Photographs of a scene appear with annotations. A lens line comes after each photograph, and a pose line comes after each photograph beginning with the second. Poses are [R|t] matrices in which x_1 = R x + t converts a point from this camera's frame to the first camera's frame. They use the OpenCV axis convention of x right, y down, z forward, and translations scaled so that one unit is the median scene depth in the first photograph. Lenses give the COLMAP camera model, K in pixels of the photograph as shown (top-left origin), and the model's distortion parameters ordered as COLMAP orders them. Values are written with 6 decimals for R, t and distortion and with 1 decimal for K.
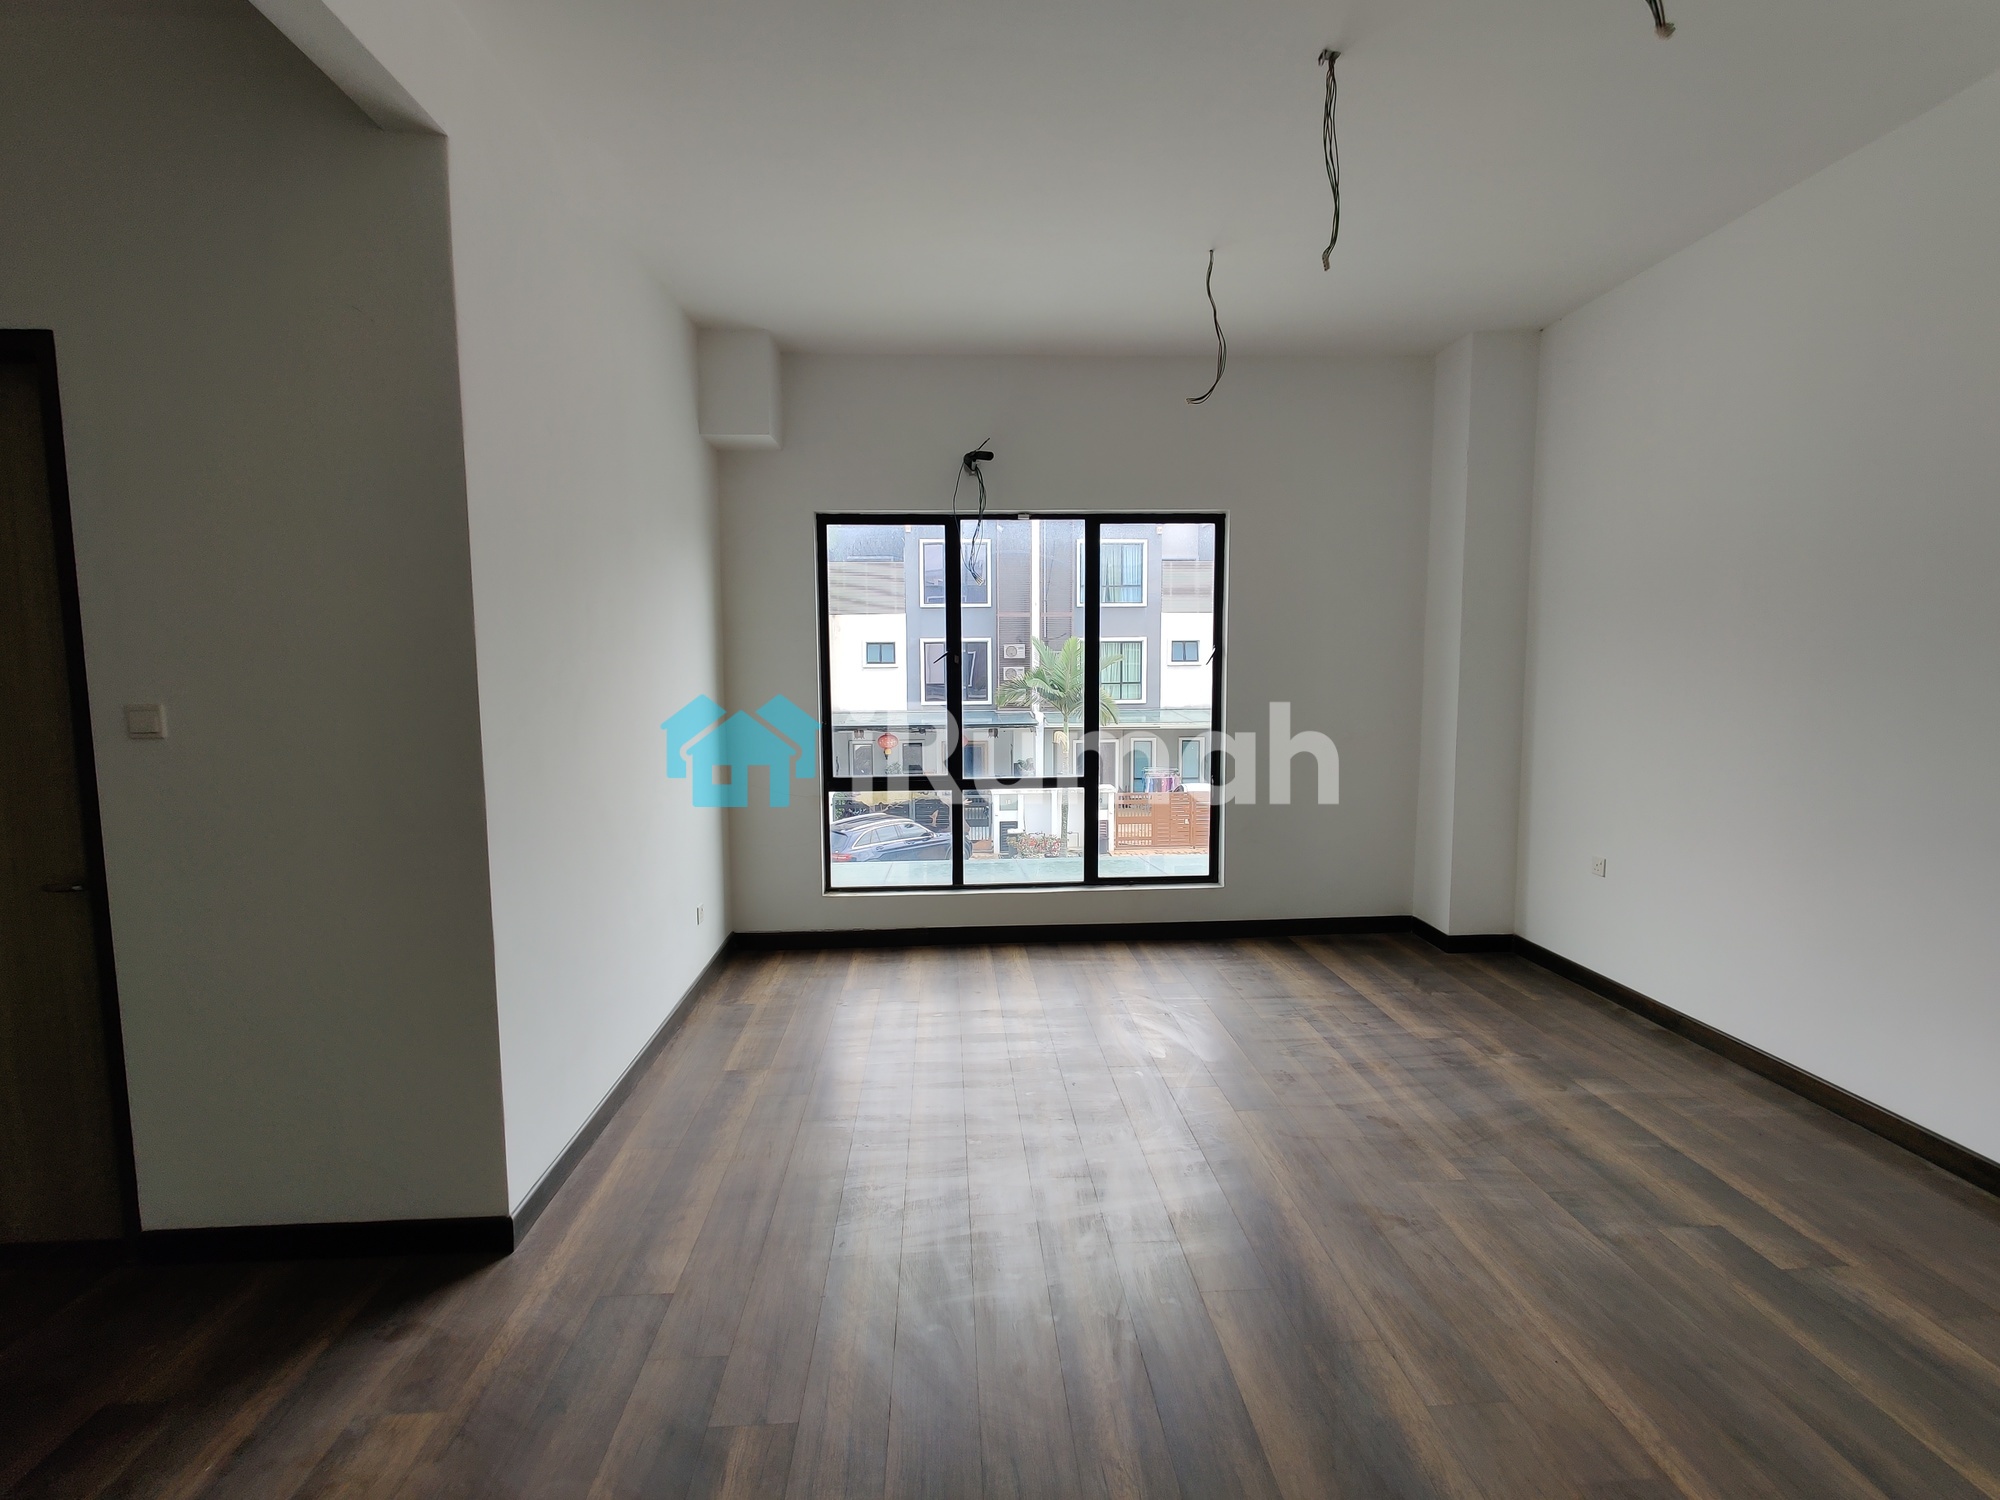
lens RADIAL K [[935.0, 0, 1002.9], [0, 935.0, 753.4], [0, 0, 1]] dist [0.005720, -0.000785]
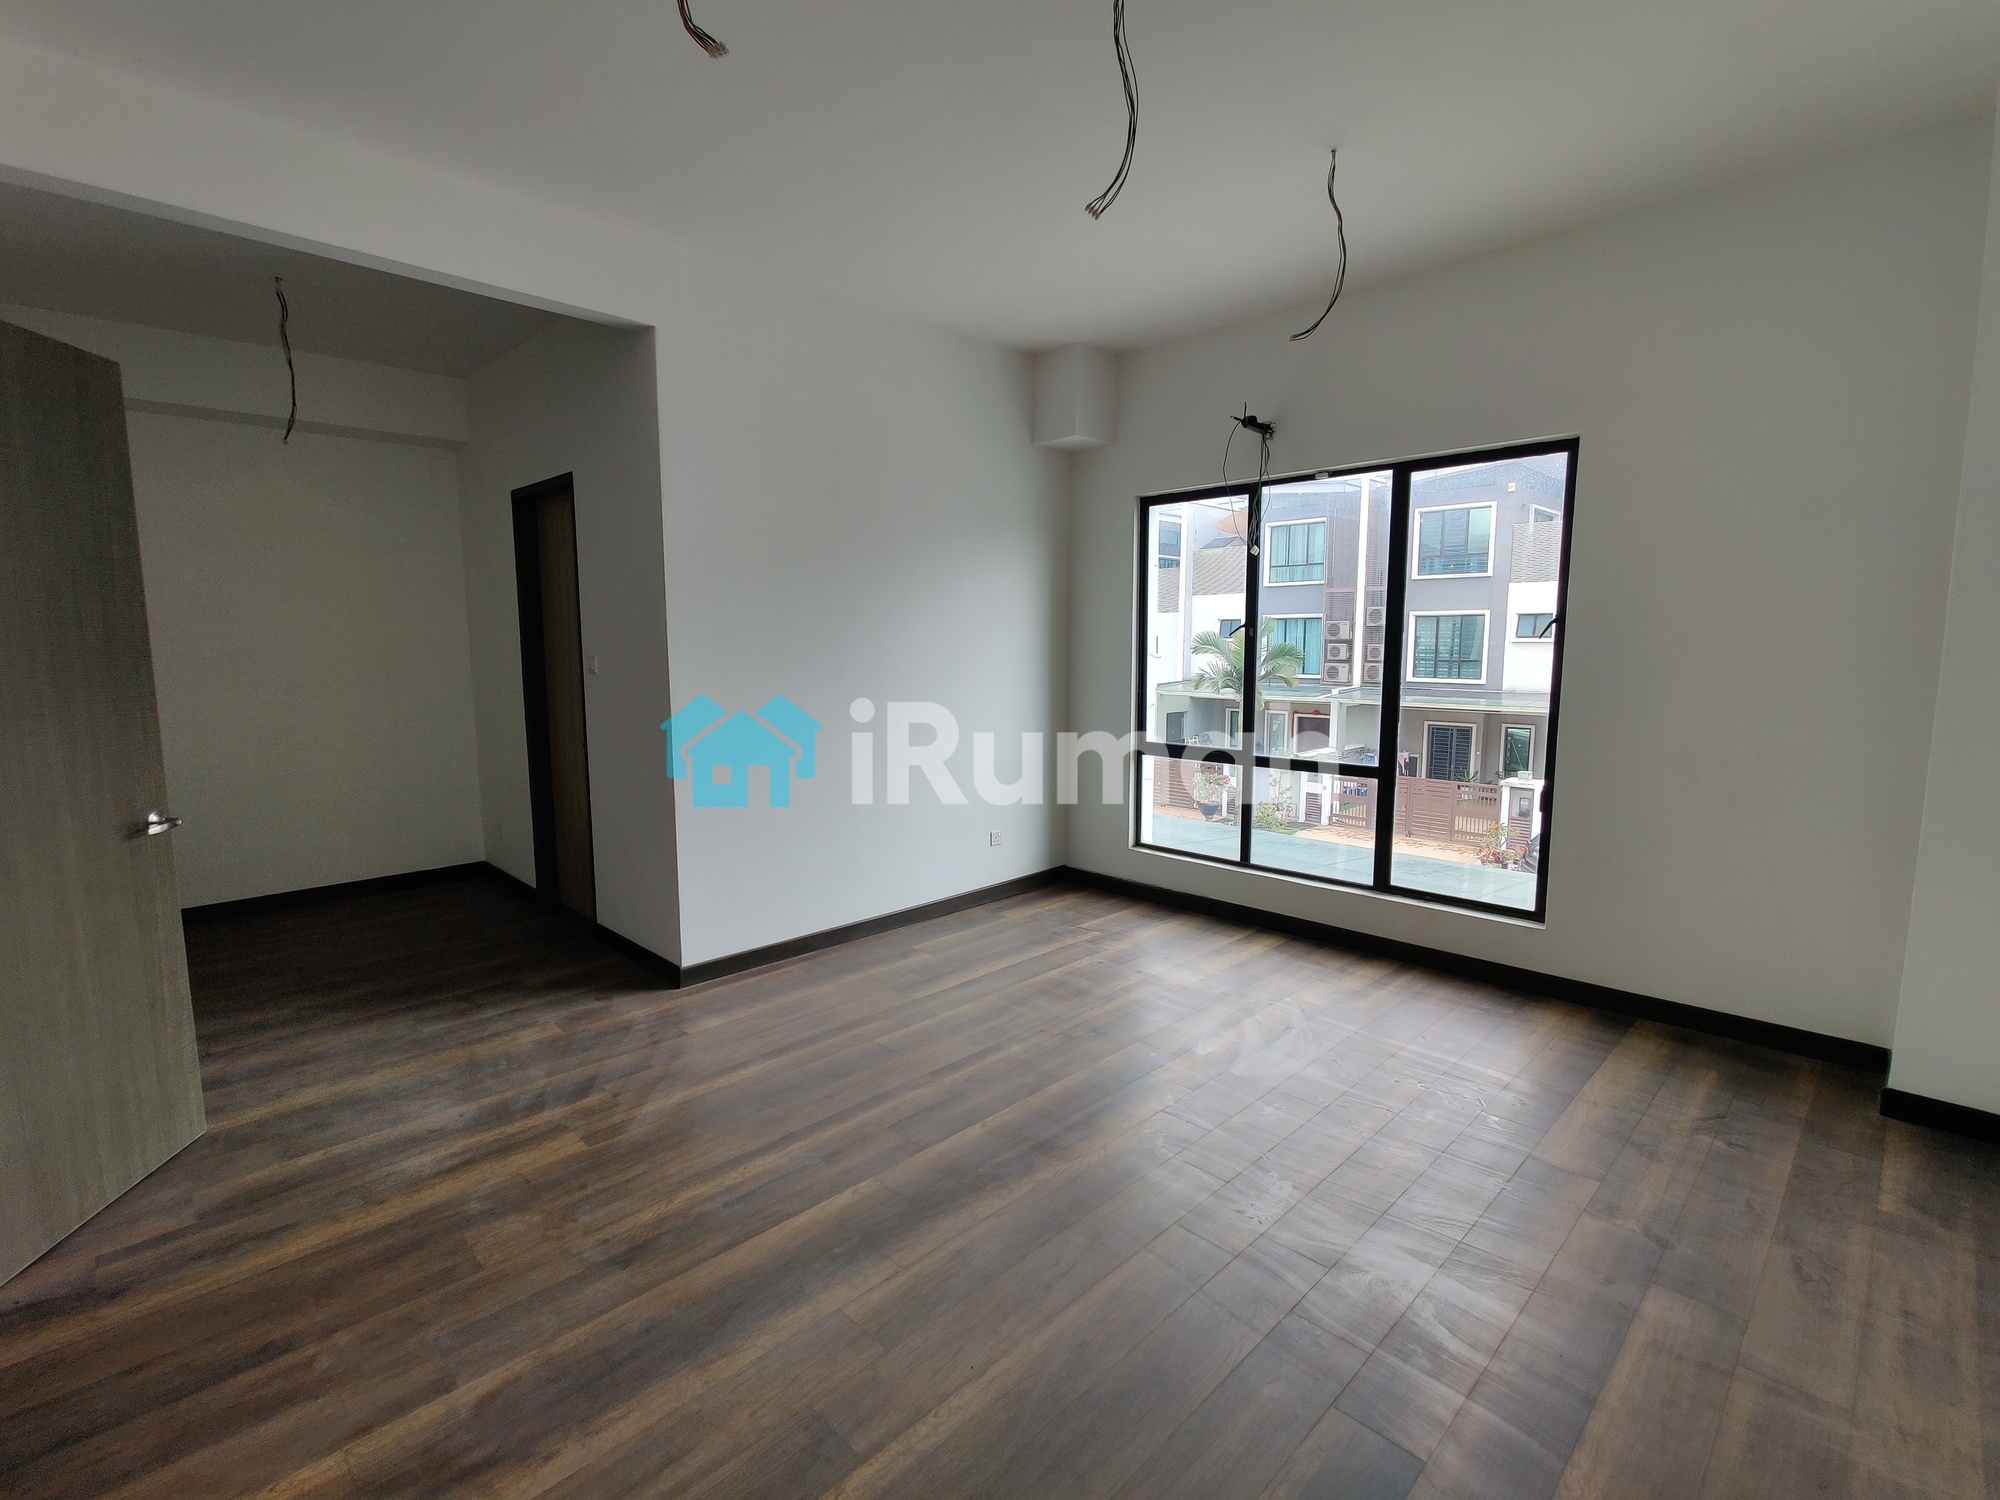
lens RADIAL K [[935.0, 0, 981.0], [0, 935.0, 744.8], [0, 0, 1]] dist [0.005720, -0.000785]
pose [[0.652556, 0.089466, -0.752440, 0.518410], [-0.074585, 0.995767, 0.053714, -0.014494], [0.754061, 0.021070, 0.656467, 0.151483]]
